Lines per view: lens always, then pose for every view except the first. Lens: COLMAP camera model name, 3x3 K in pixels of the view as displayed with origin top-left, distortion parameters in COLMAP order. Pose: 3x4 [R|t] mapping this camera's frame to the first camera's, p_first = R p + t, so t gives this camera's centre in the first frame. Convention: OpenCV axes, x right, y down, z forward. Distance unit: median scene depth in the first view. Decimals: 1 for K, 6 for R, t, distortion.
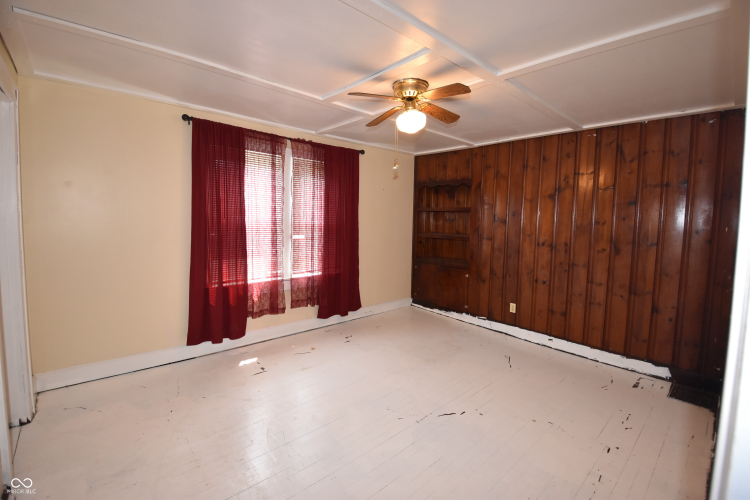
lens RADIAL K [[336.2, 0, 372.5], [0, 336.2, 246.2], [0, 0, 1]] dist [0.007101, -0.016966]
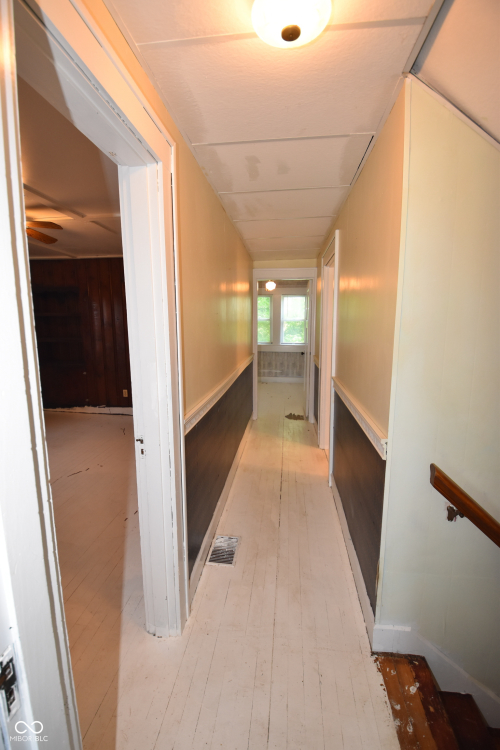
lens RADIAL K [[336.2, 0, 248.3], [0, 336.2, 376.0], [0, 0, 1]] dist [0.007101, -0.016966]
pose [[0.755259, -0.122230, 0.643928, -0.037368], [0.068536, 0.991799, 0.107878, 0.012019], [-0.651833, -0.037343, 0.757443, -0.235881]]
